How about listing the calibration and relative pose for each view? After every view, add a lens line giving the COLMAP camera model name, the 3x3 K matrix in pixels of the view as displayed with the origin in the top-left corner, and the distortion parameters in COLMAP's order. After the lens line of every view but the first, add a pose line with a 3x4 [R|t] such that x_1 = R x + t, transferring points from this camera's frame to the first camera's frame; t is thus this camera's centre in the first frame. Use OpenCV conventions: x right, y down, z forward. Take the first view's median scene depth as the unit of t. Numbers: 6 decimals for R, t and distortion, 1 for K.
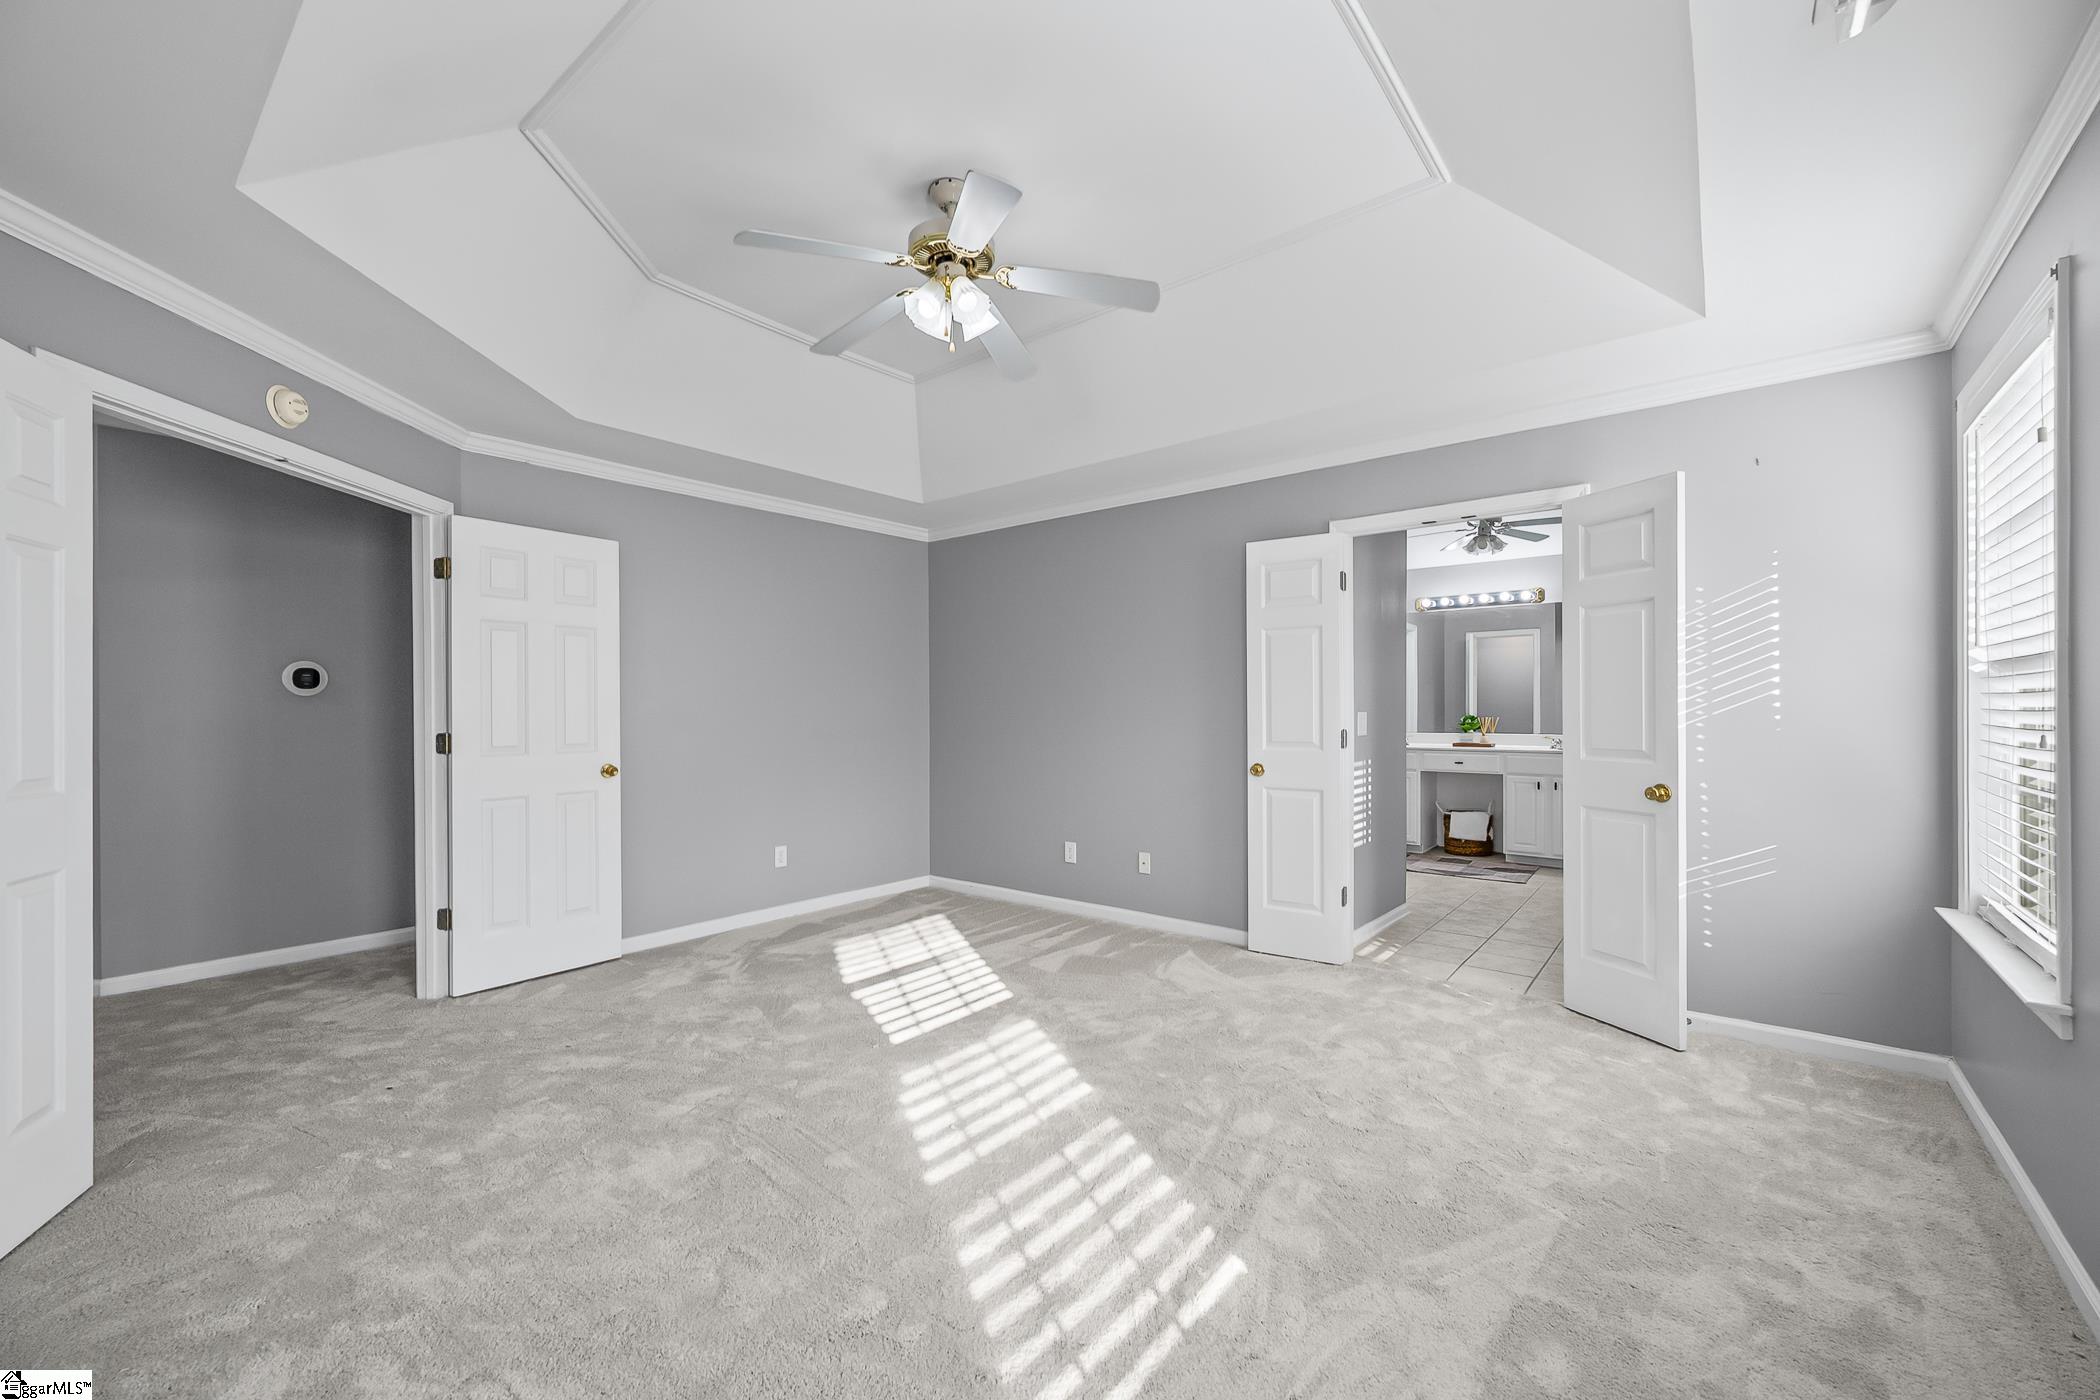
lens RADIAL K [[839.1, 0, 1035.0], [0, 839.1, 710.8], [0, 0, 1]] dist [0.001144, -0.000531]
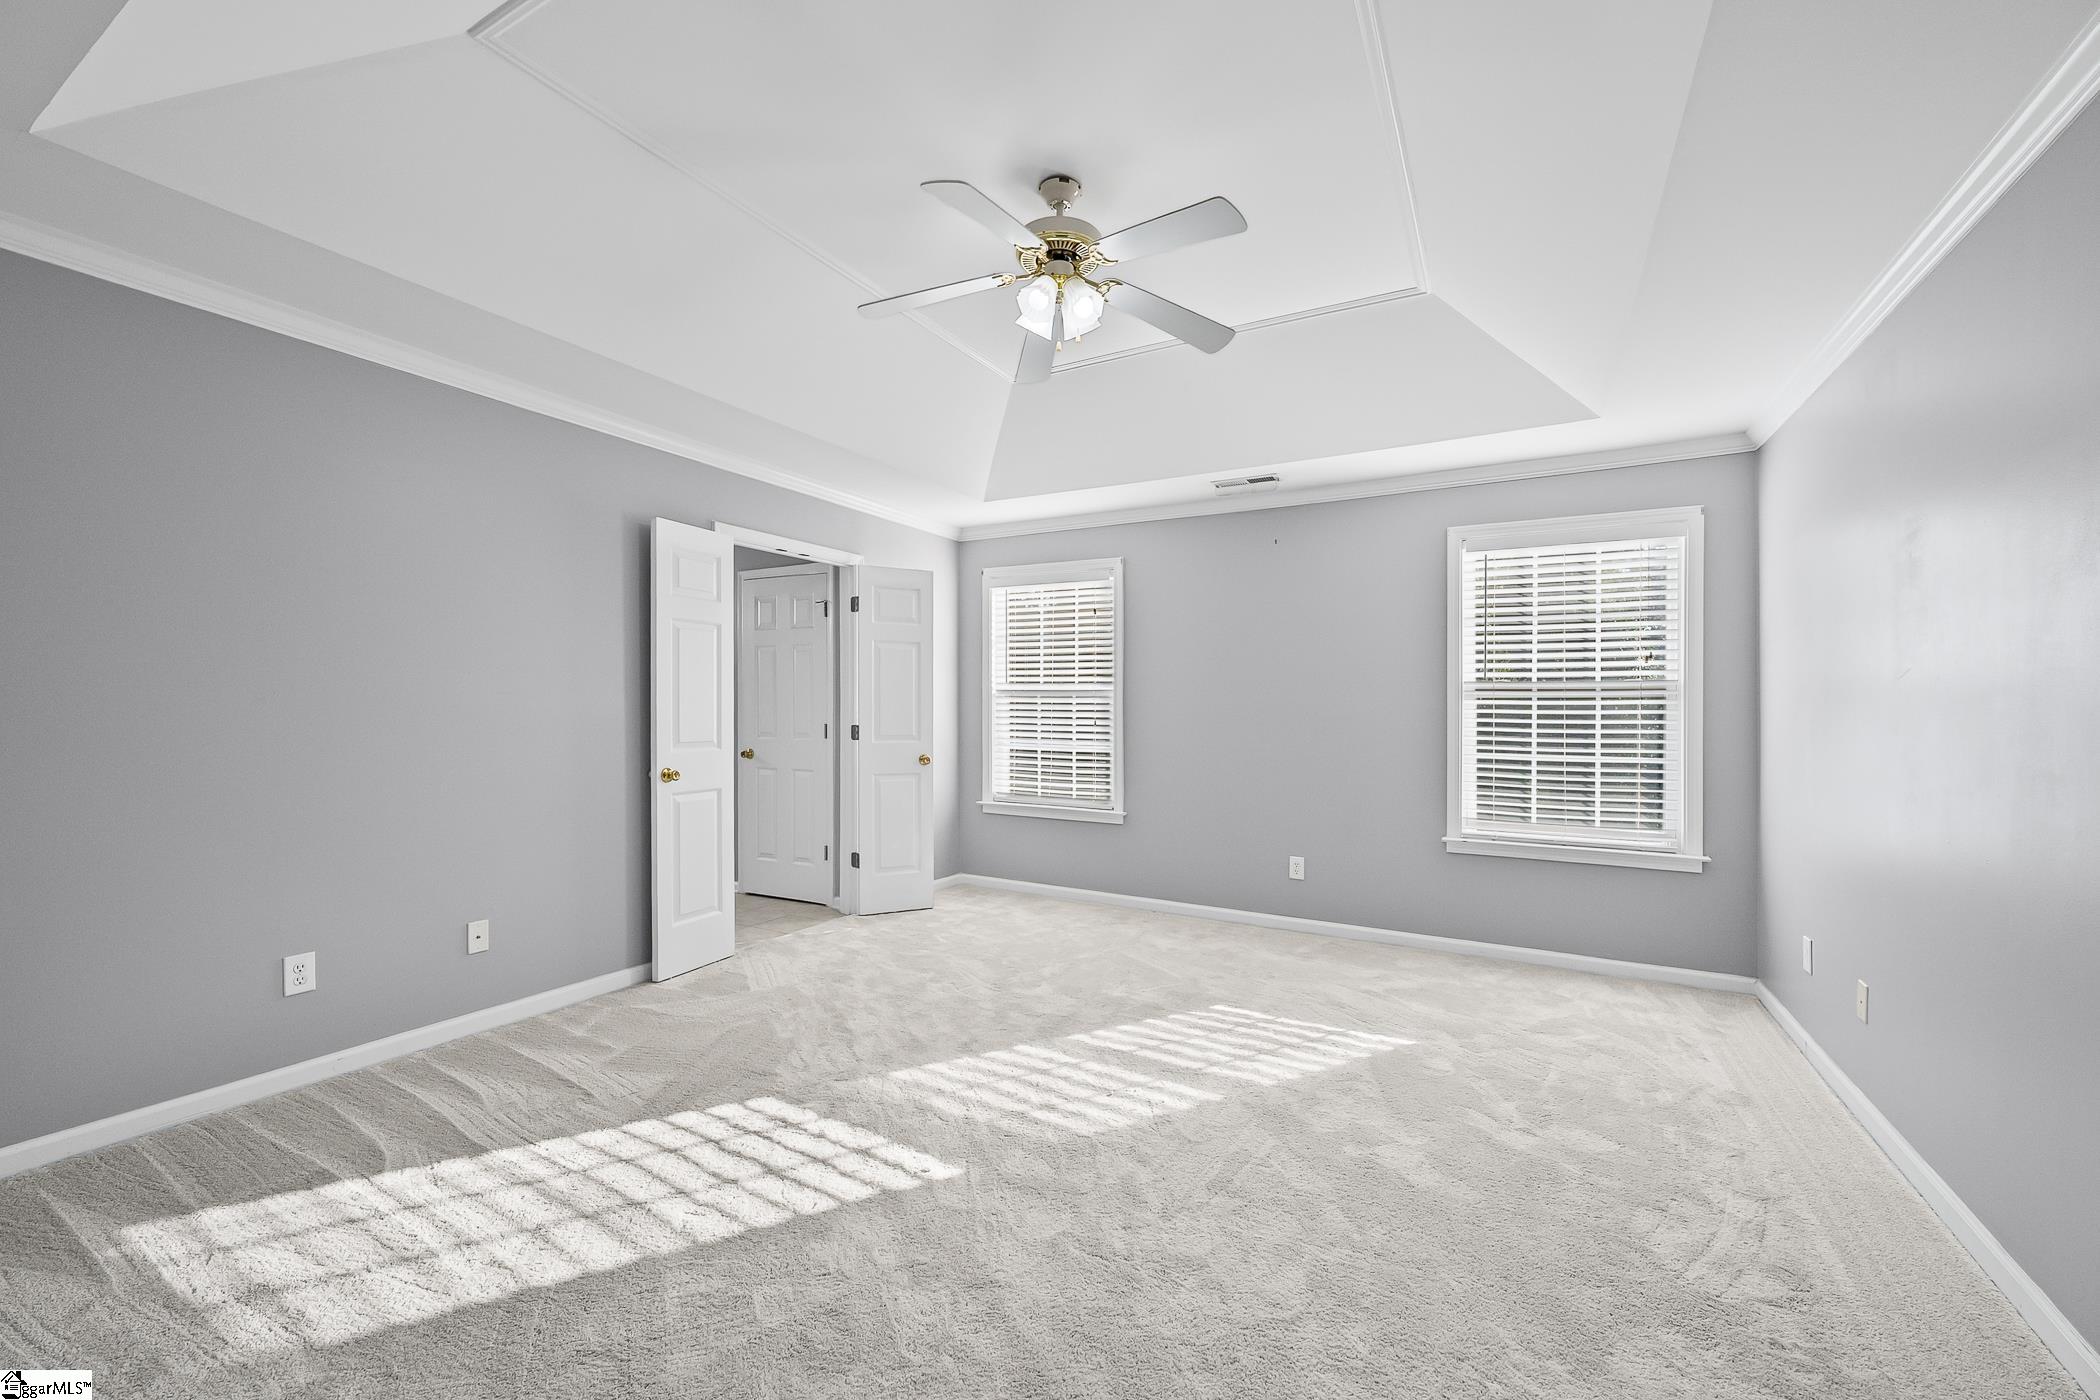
lens RADIAL K [[839.1, 0, 1050.1], [0, 839.1, 705.3], [0, 0, 1]] dist [0.001144, -0.000531]
pose [[-0.194068, 0.002527, 0.980985, -0.787560], [-0.009284, 0.999947, -0.004413, -0.004381], [-0.980944, -0.009964, -0.194035, 0.885635]]
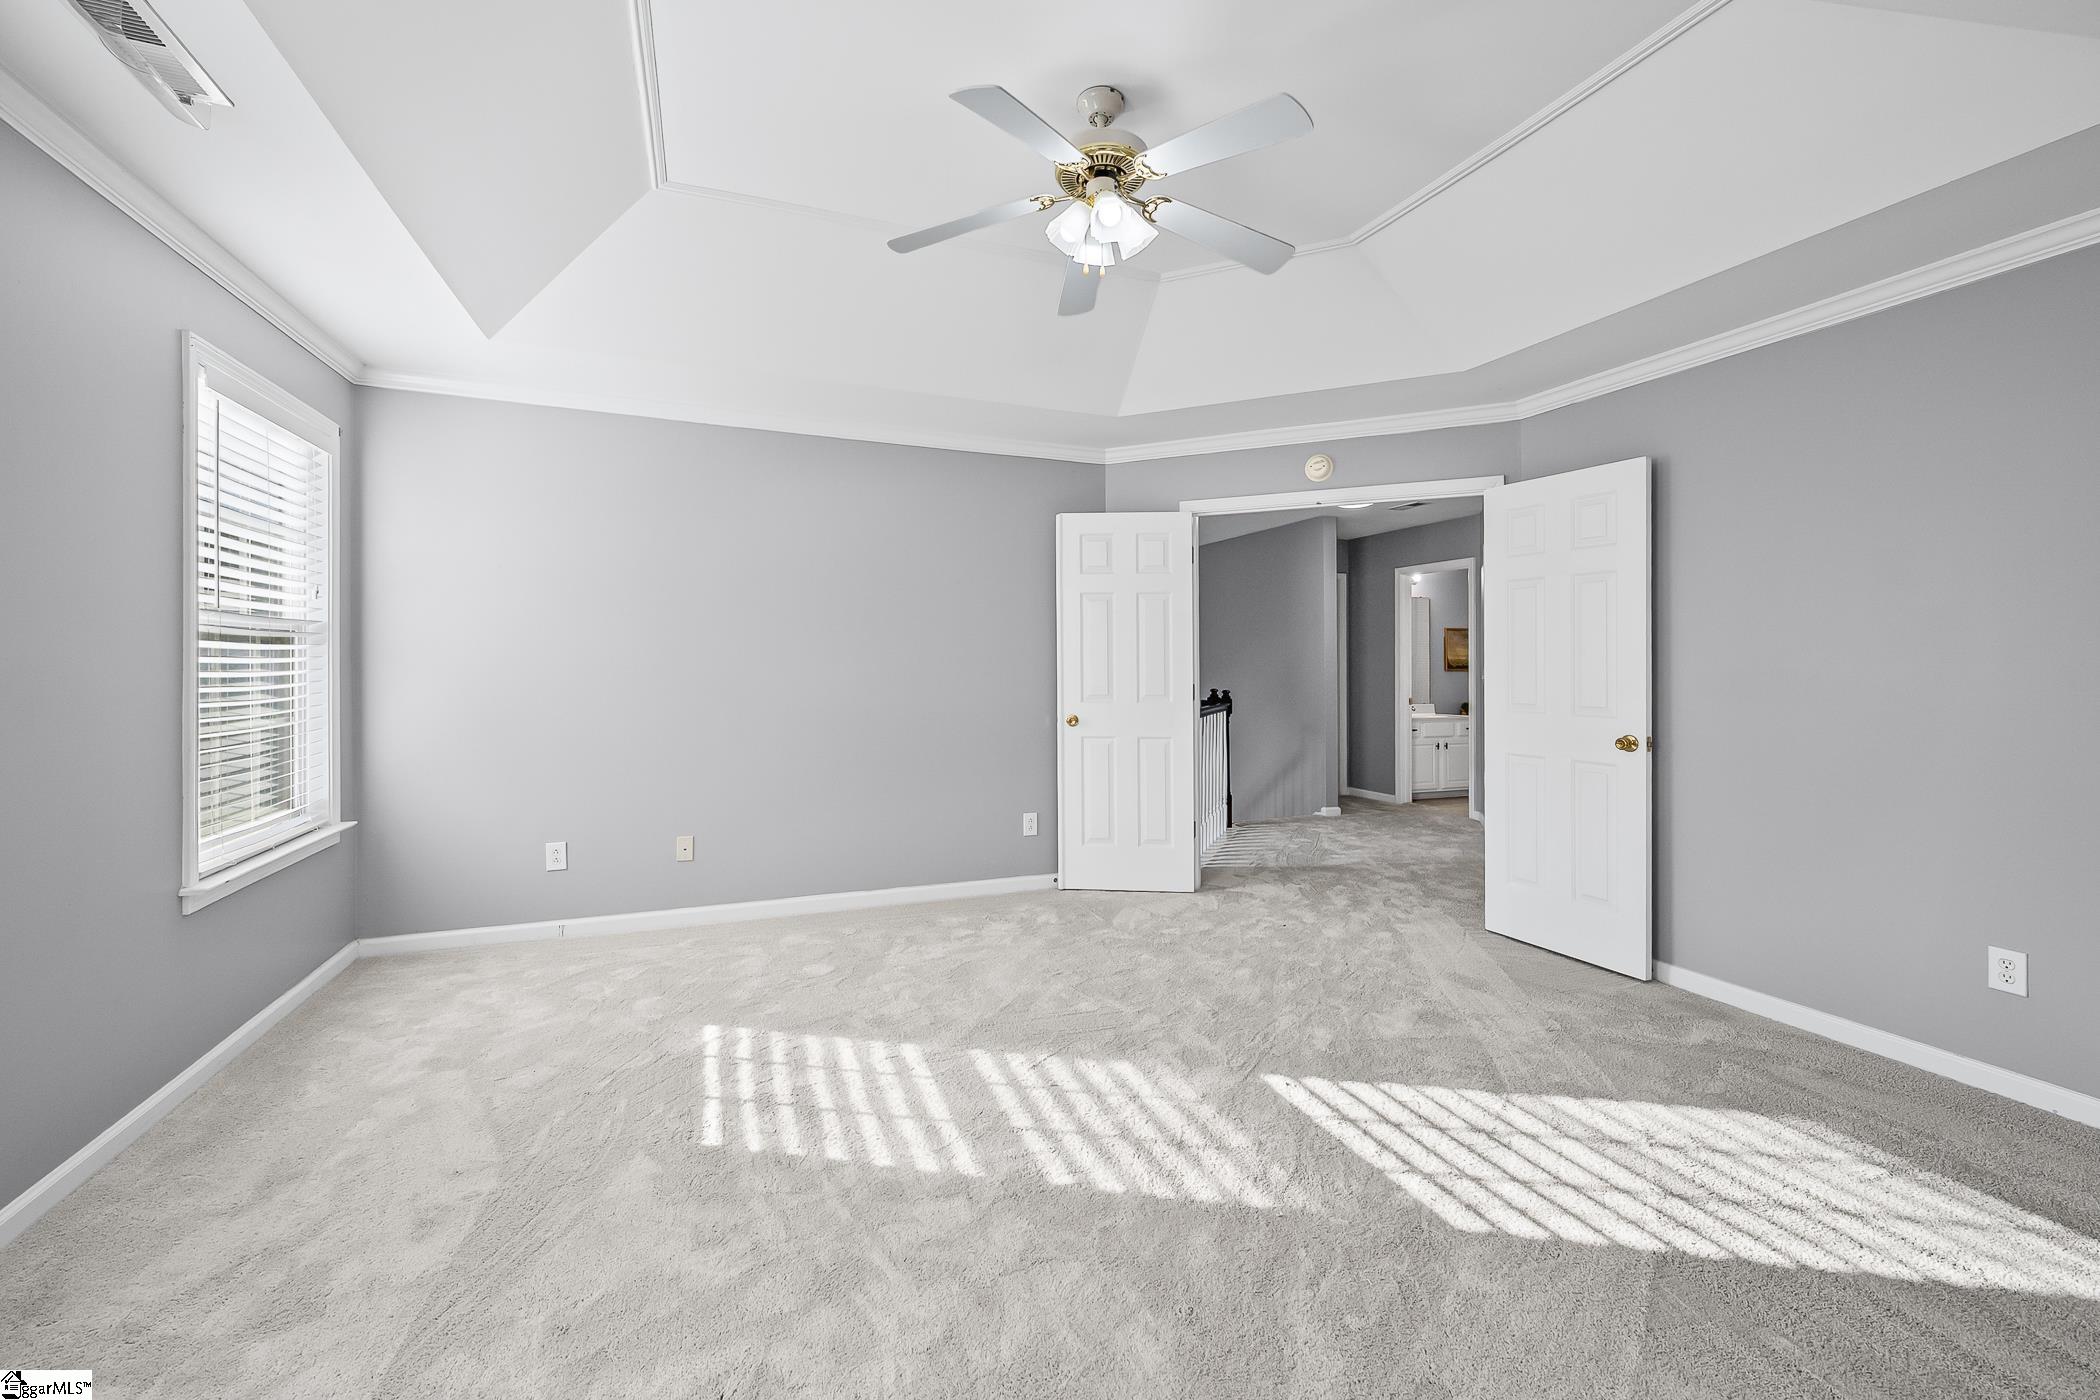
lens RADIAL K [[839.1, 0, 1045.1], [0, 839.1, 679.3], [0, 0, 1]] dist [0.001144, -0.000531]
pose [[-0.481680, 0.017272, -0.876177, 0.531314], [-0.001177, 0.999792, 0.020357, -0.007611], [0.876346, 0.010837, -0.481560, 1.002597]]
